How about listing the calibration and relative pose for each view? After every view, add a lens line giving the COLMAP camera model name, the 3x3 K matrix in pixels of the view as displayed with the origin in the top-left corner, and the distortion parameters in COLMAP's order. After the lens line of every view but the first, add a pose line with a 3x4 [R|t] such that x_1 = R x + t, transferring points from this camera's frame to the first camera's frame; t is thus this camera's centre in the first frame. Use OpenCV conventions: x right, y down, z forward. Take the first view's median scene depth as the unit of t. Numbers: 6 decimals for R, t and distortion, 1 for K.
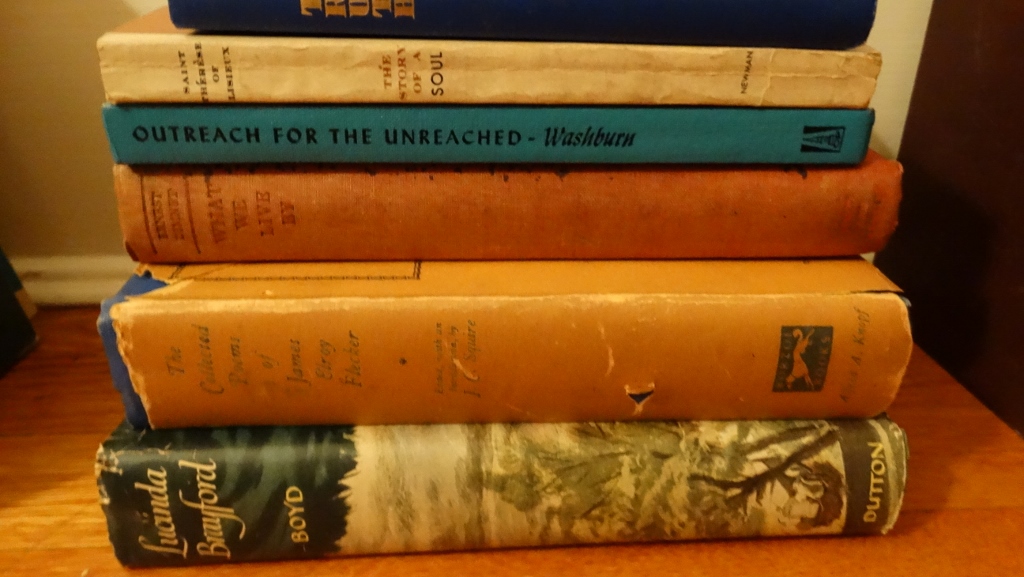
lens RADIAL K [[735.0, 0, 512.0], [0, 735.0, 288.5], [0, 0, 1]] dist [-0.003497, -0.003125]
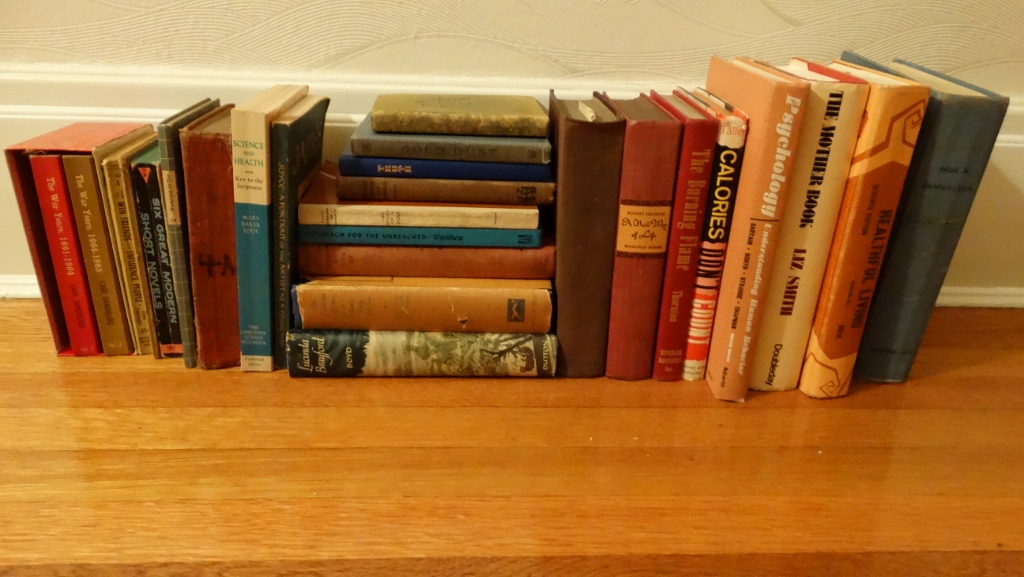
lens RADIAL K [[735.0, 0, 512.0], [0, 735.0, 288.5], [0, 0, 1]] dist [-0.003497, -0.003125]
pose [[0.999708, 0.020169, -0.013294, 0.406470], [-0.021316, 0.995464, -0.092717, 0.282801], [0.011364, 0.092974, 0.995604, -2.001748]]
